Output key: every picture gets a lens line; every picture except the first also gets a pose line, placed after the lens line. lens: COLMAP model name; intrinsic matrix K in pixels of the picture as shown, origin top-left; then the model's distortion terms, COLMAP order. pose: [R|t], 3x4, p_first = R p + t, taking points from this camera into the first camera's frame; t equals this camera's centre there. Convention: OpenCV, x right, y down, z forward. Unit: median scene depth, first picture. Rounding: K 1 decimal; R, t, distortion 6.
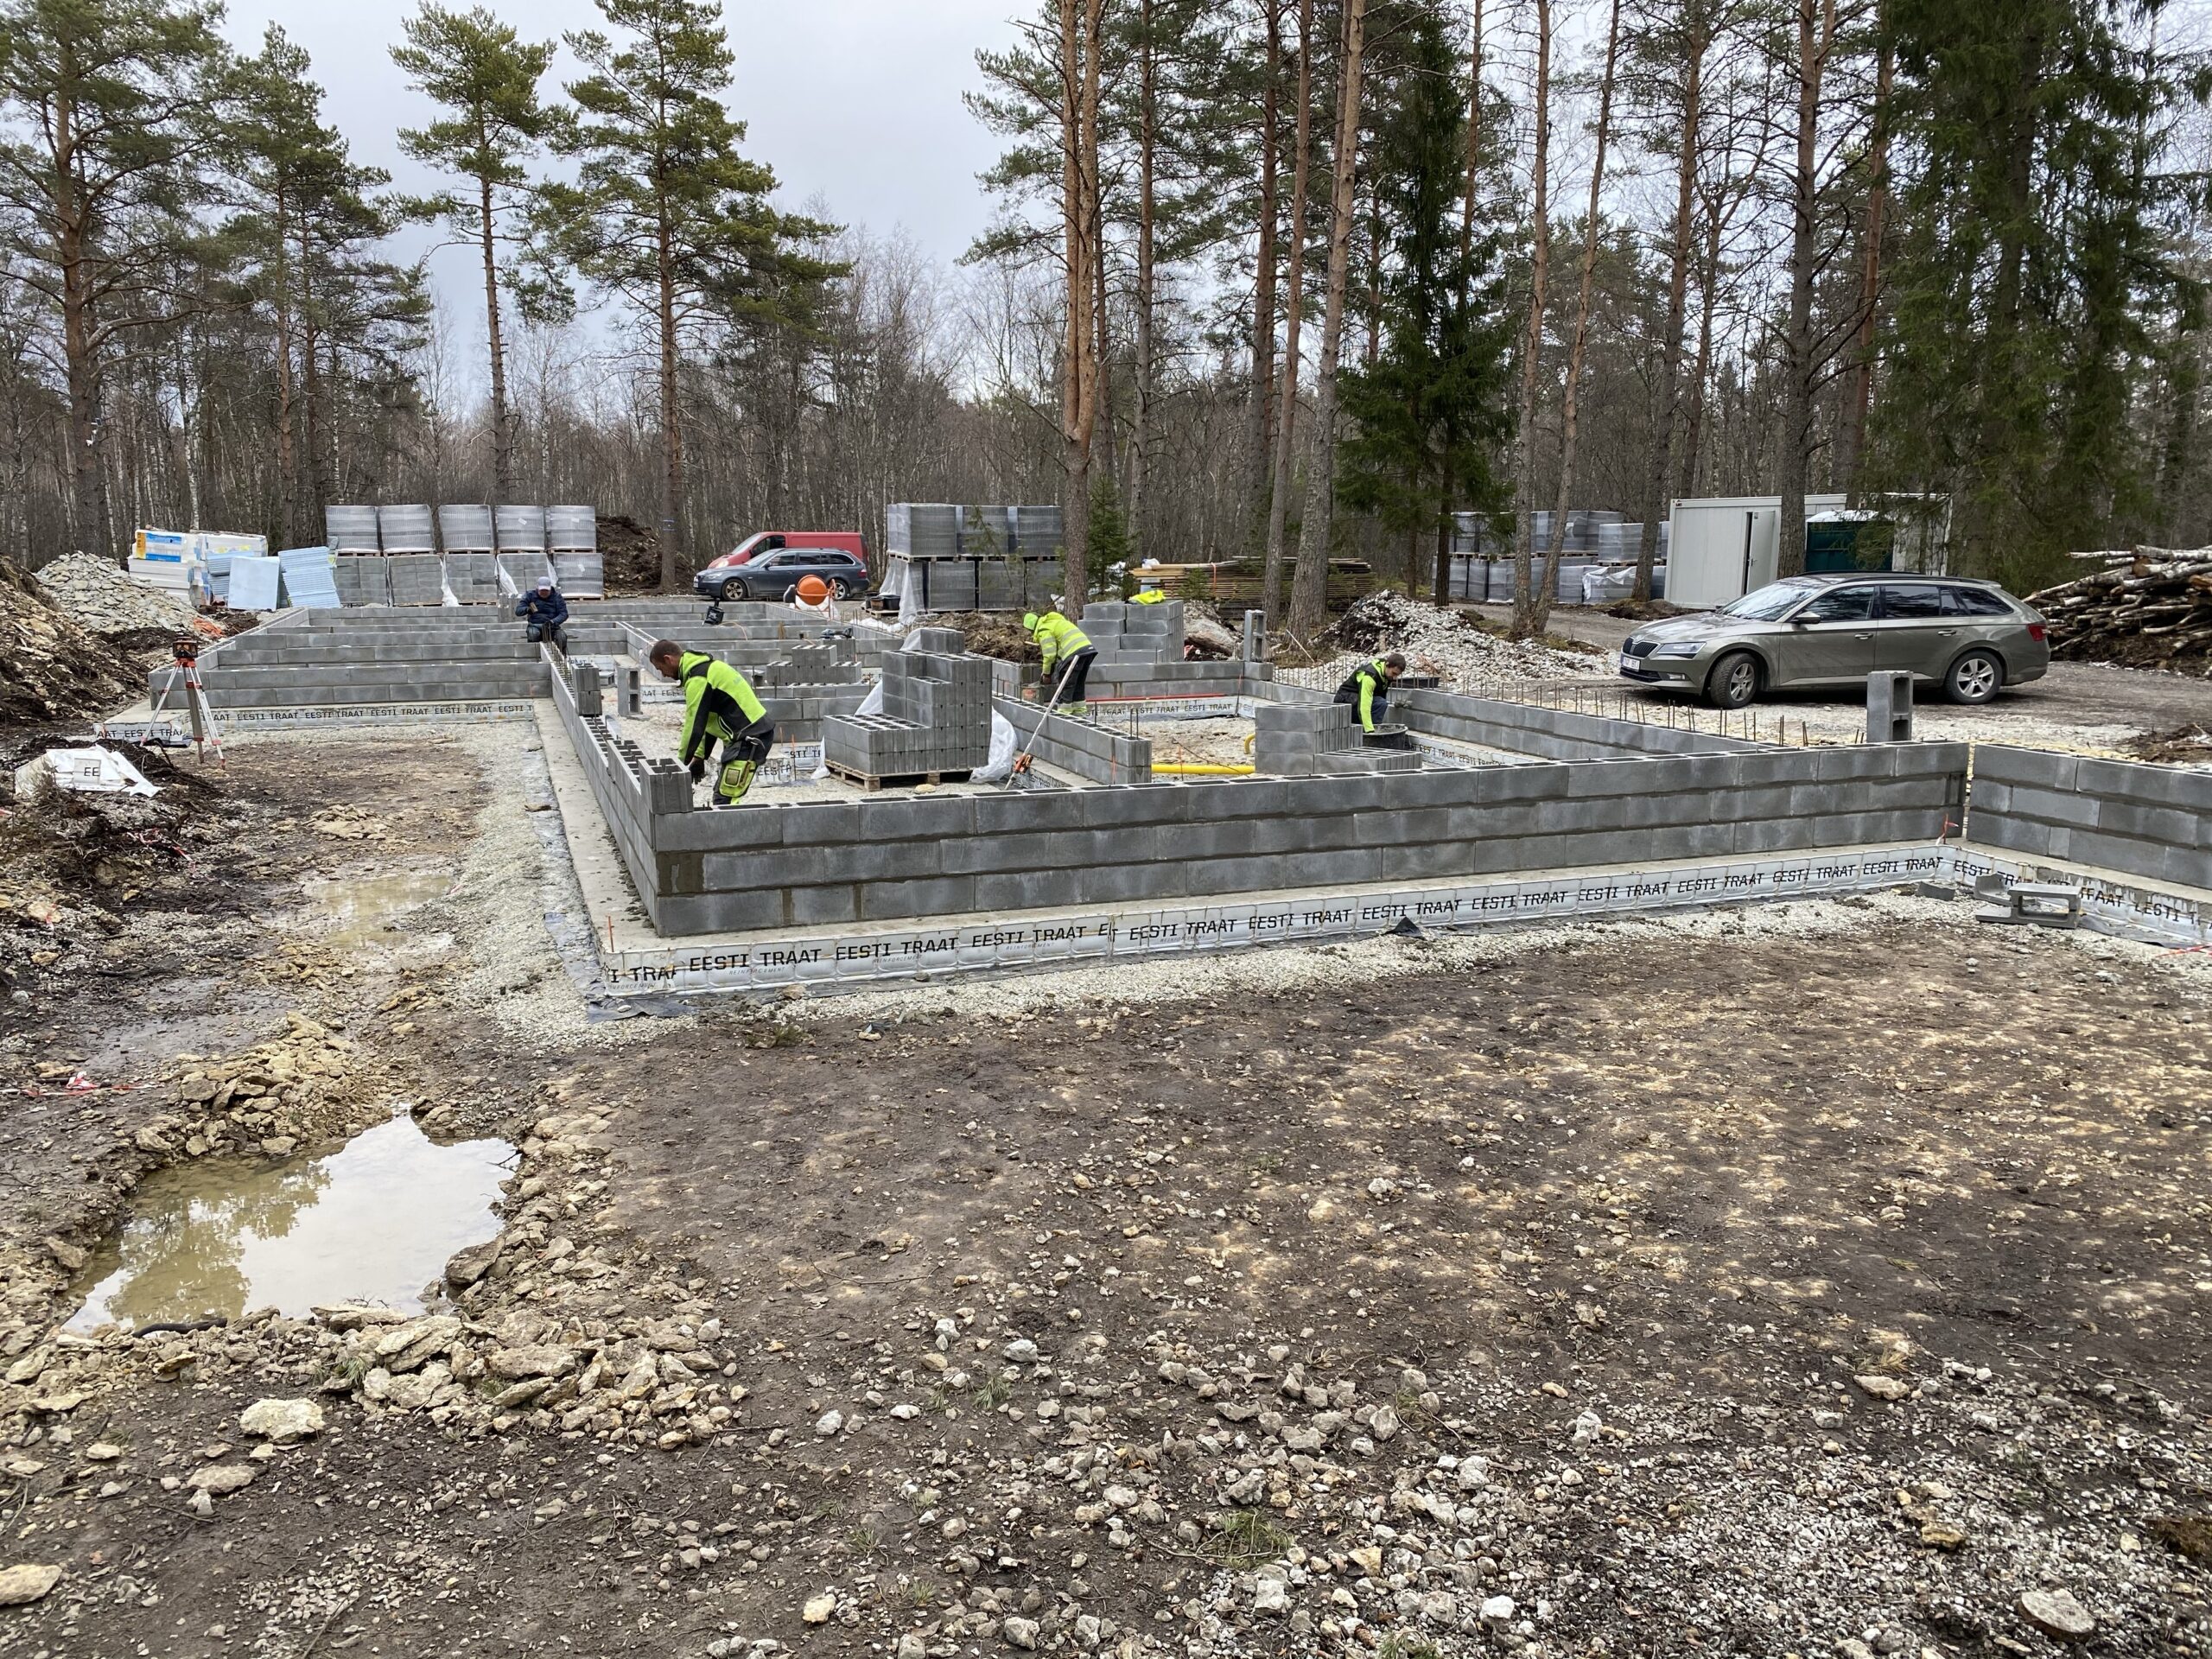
lens RADIAL K [[1673.0, 0, 1104.6], [0, 1673.0, 842.8], [0, 0, 1]] dist [0.013129, -0.000100]
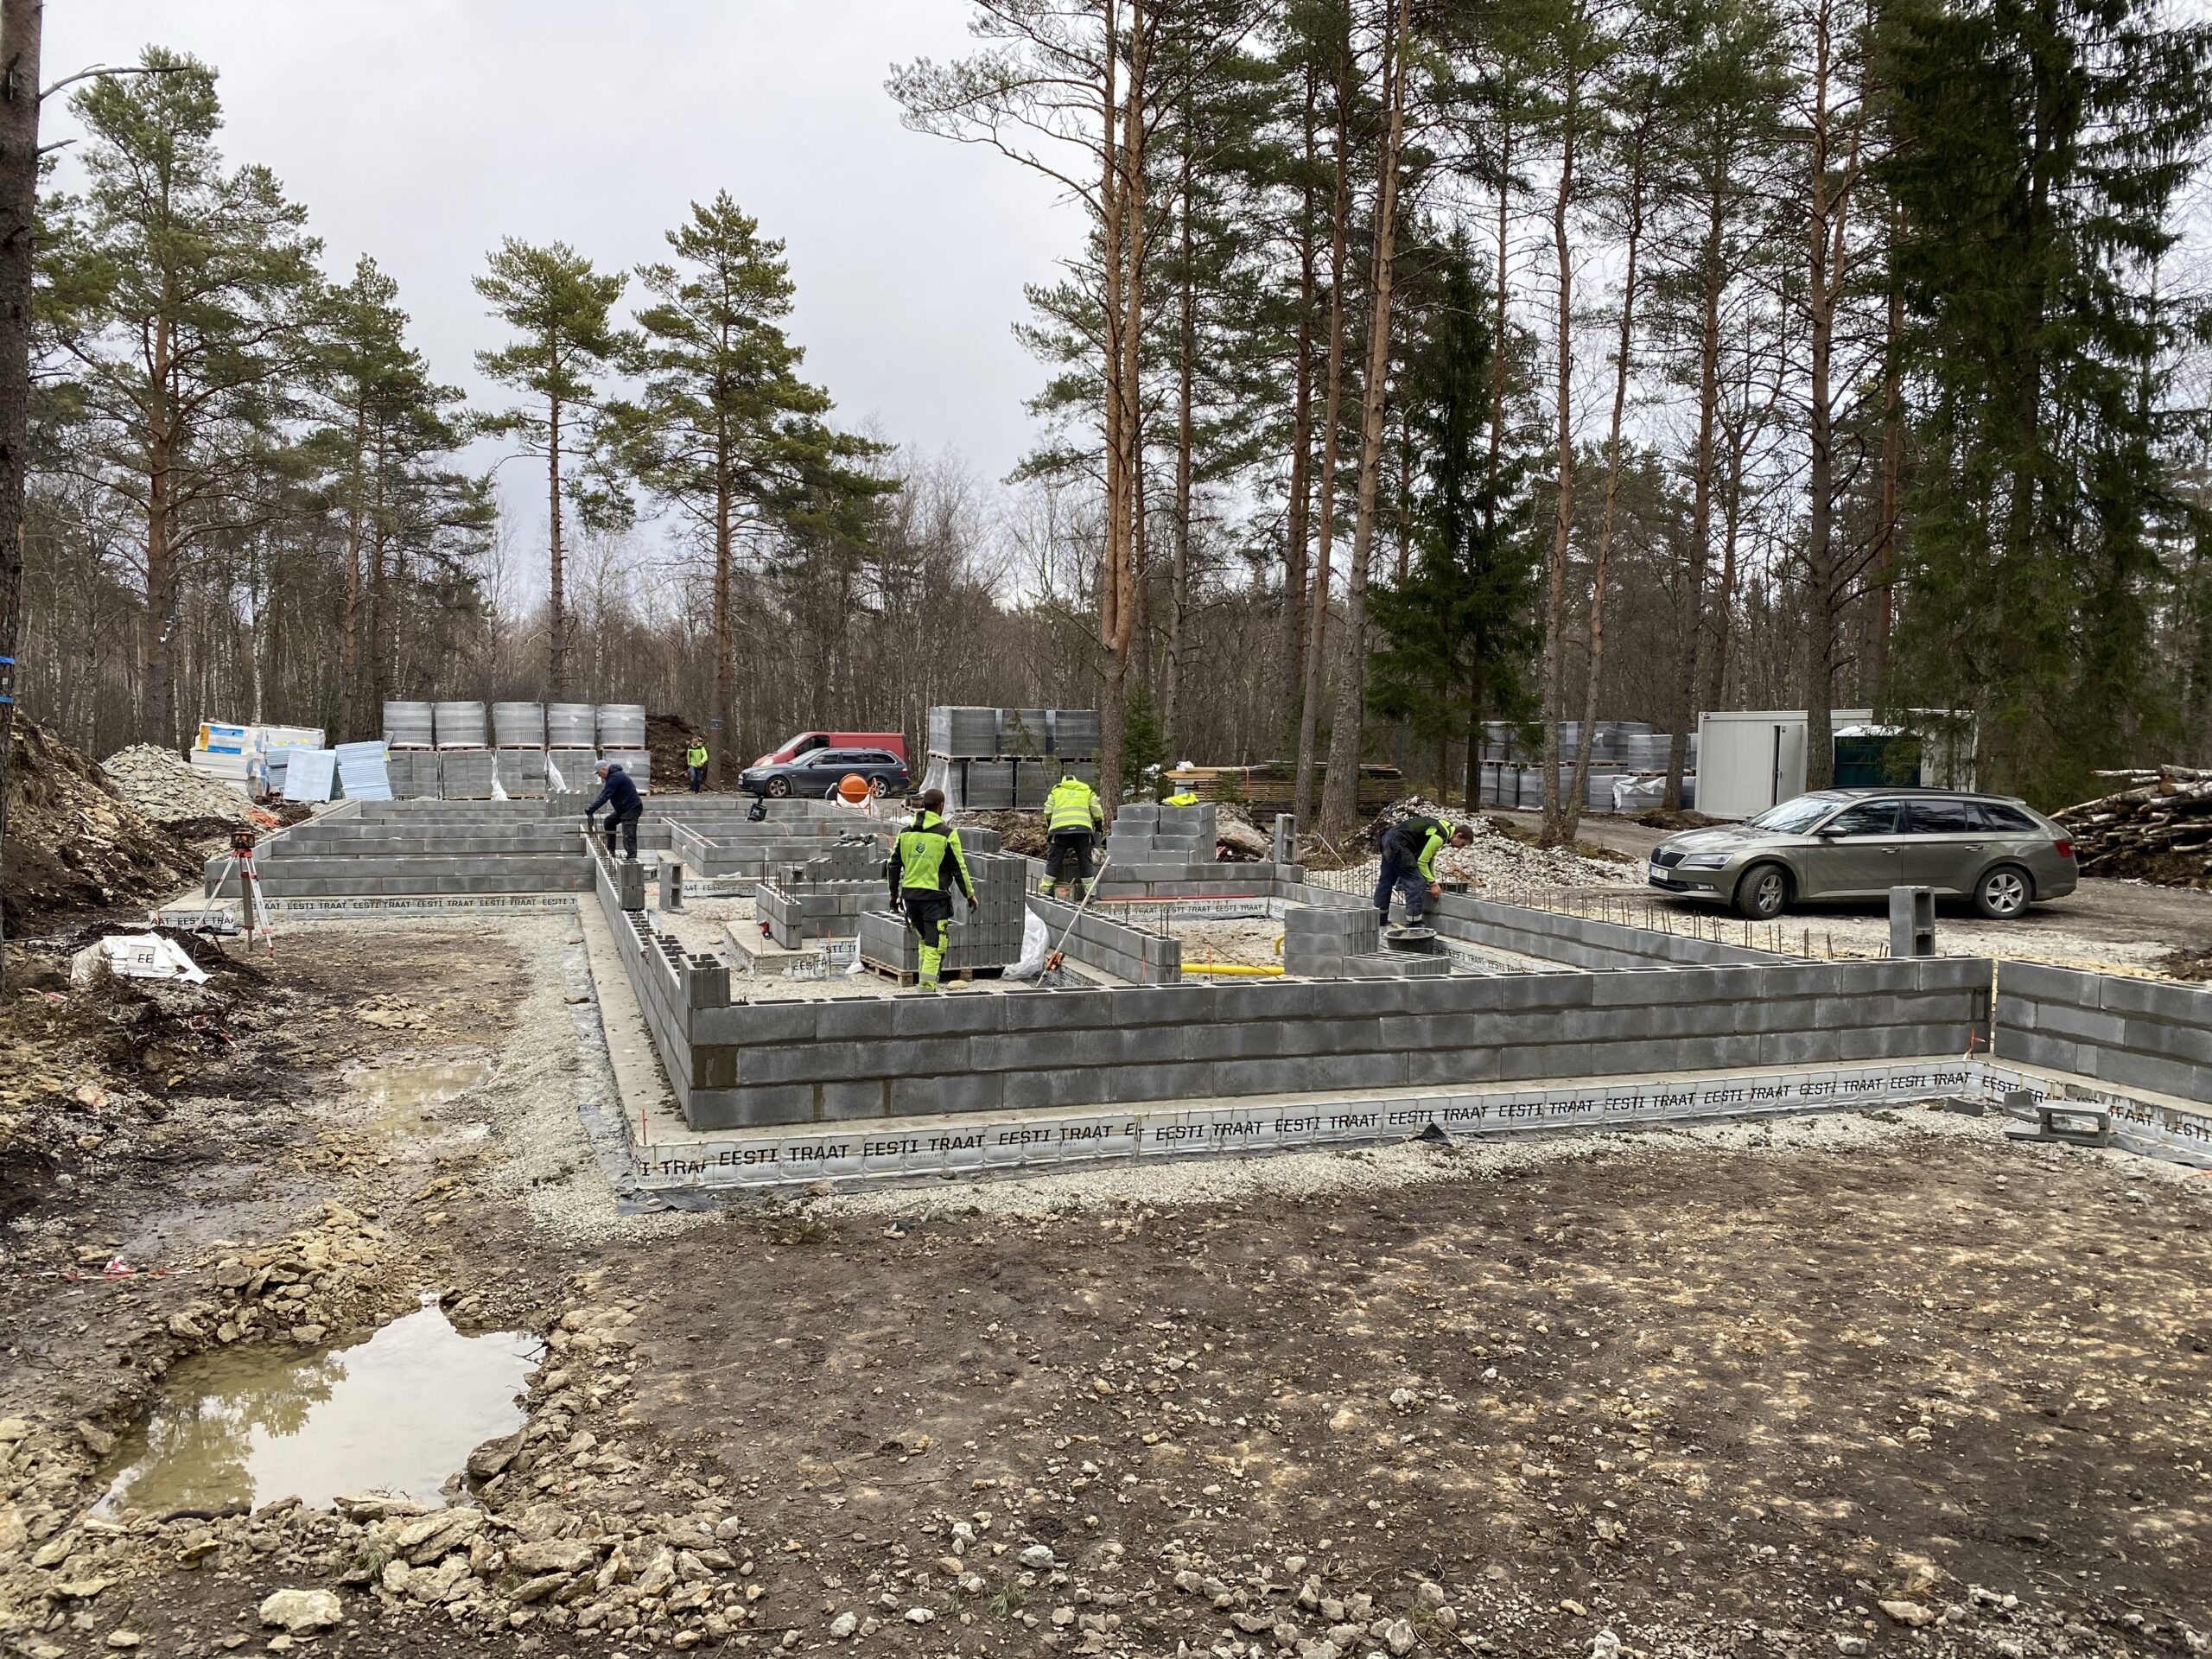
lens RADIAL K [[1673.7, 0, 1110.2], [0, 1673.7, 852.1], [0, 0, 1]] dist [0.012322, -0.004060]
pose [[0.999741, 0.014164, -0.017812, 0.002570], [-0.016088, 0.993464, -0.113004, -0.000615], [0.016095, 0.113261, 0.993435, -0.018673]]
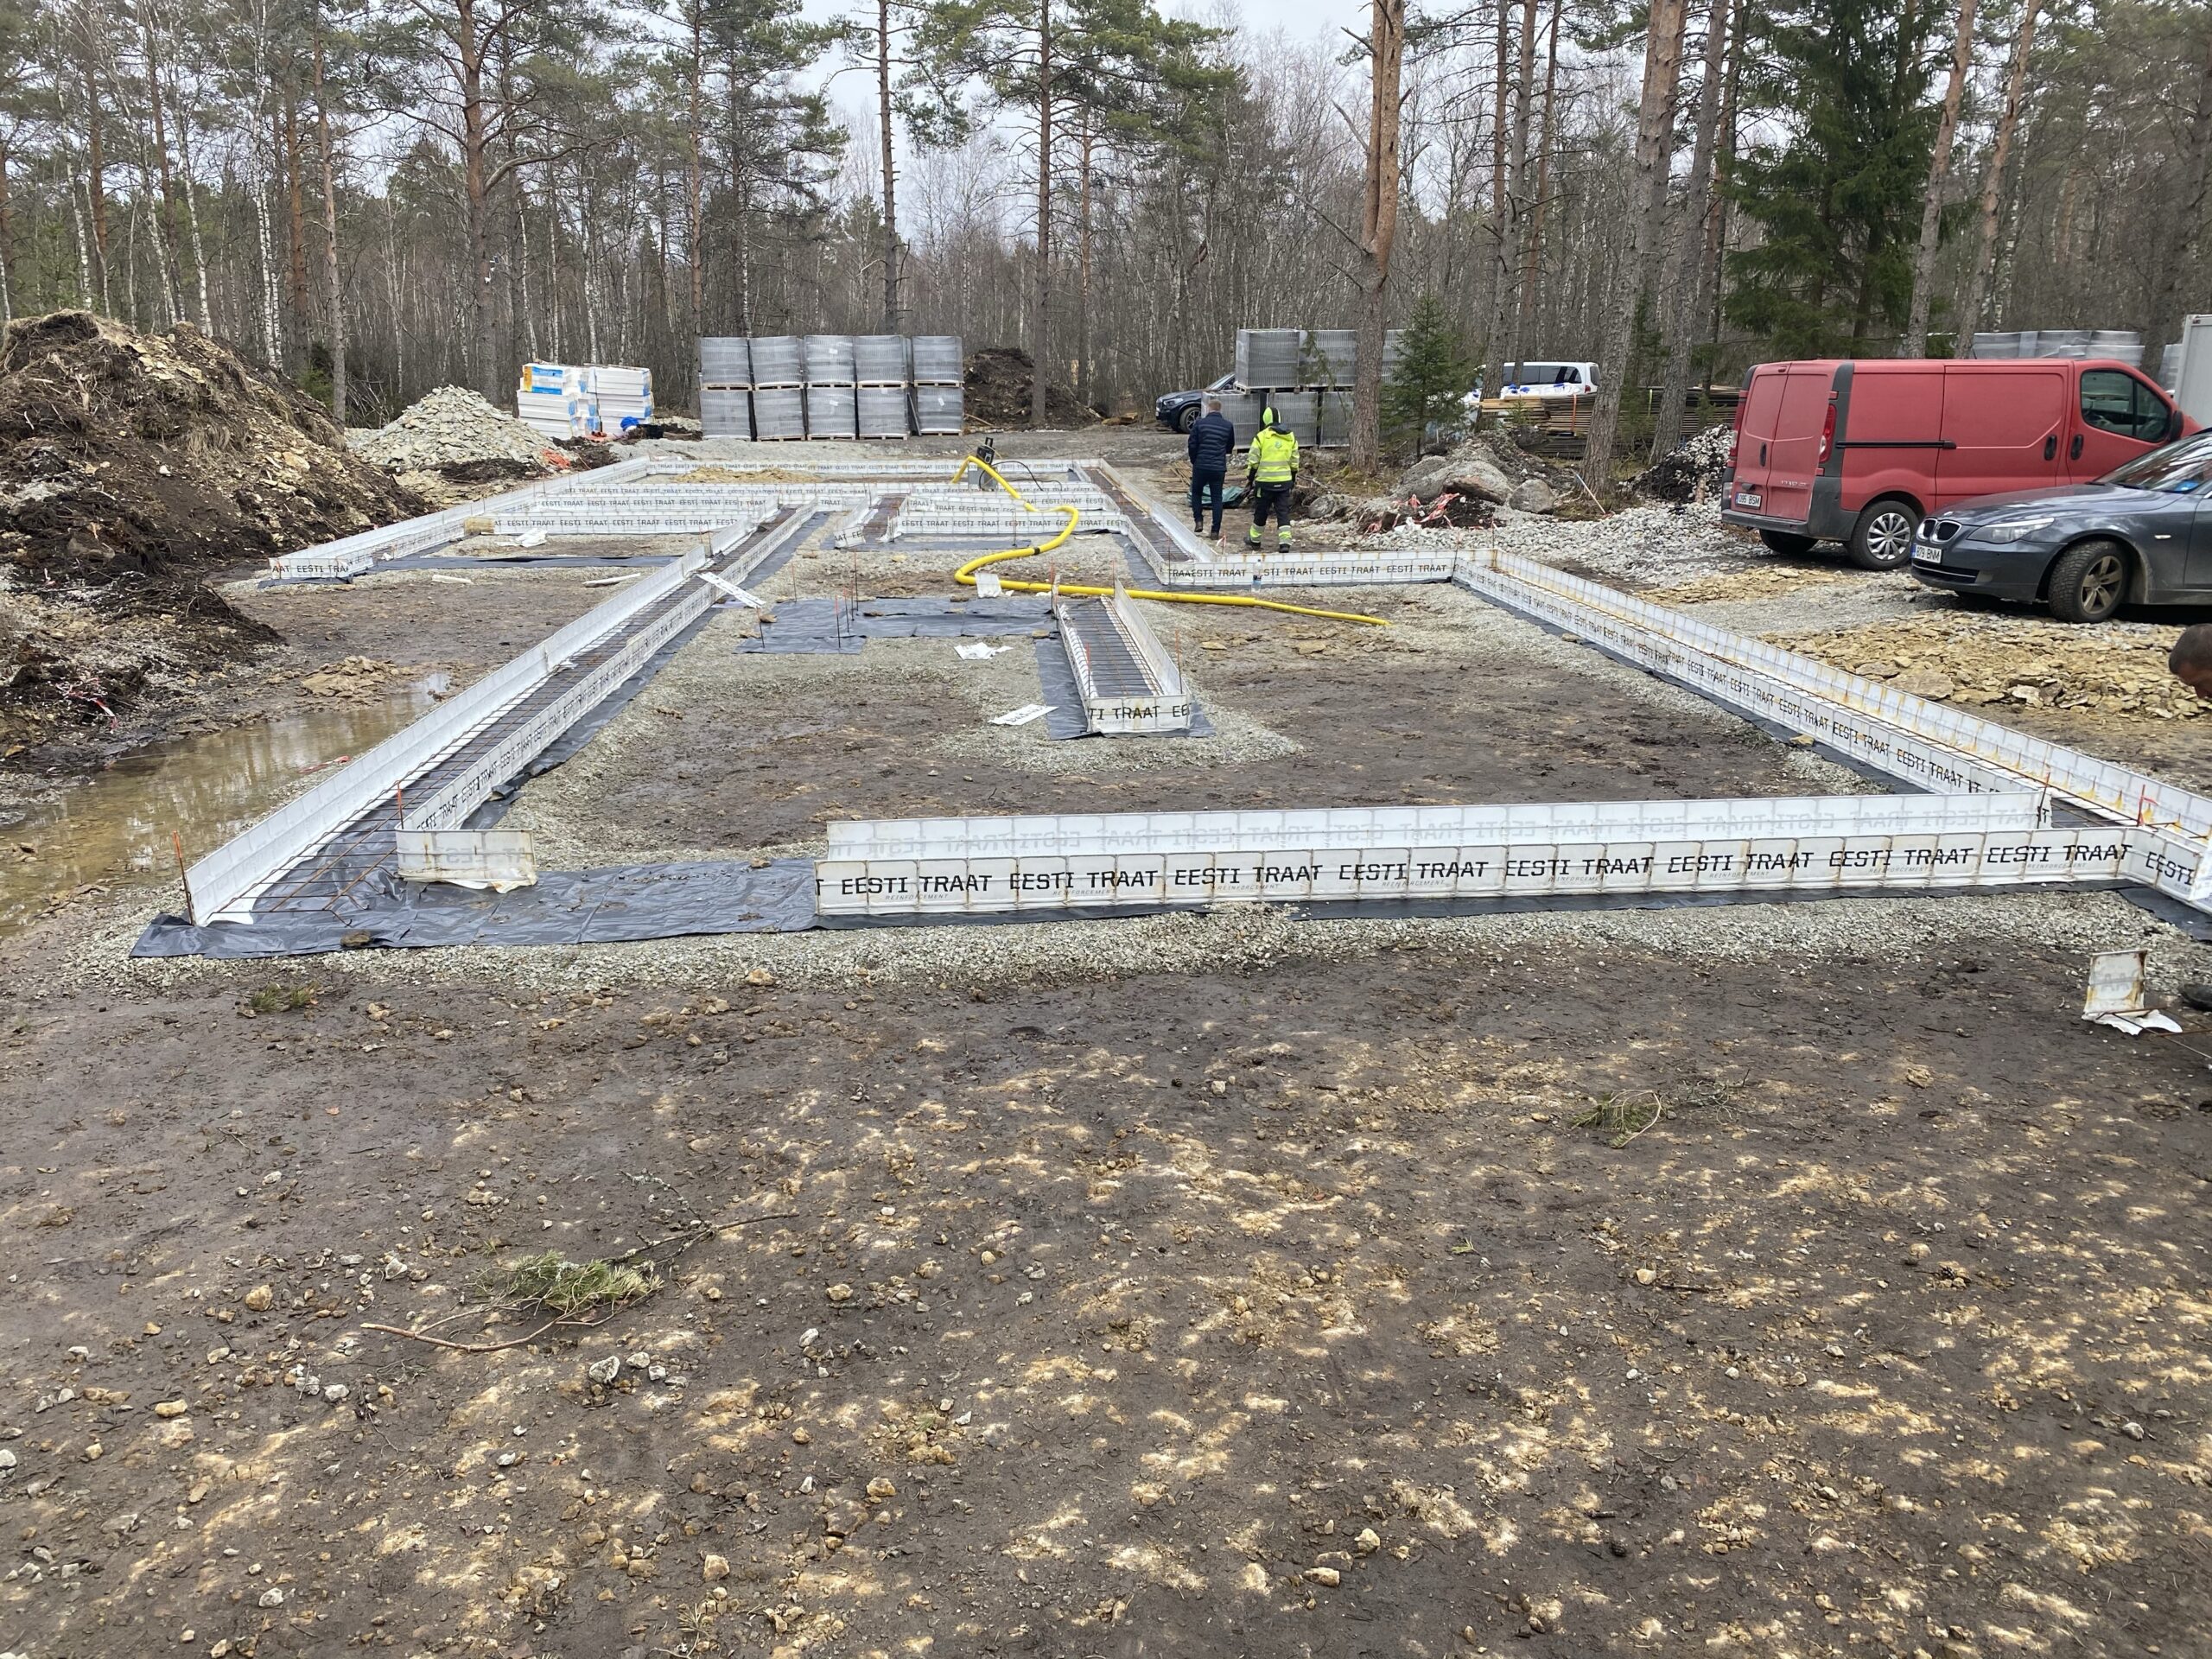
lens RADIAL K [[1708.6, 0, 1093.5], [0, 1708.6, 776.6], [0, 0, 1]] dist [0.056383, -0.088982]
pose [[0.961668, 0.057883, -0.268039, 0.304908], [-0.043131, 0.997229, 0.060607, -0.045411], [0.270804, -0.046723, 0.961500, 0.244255]]
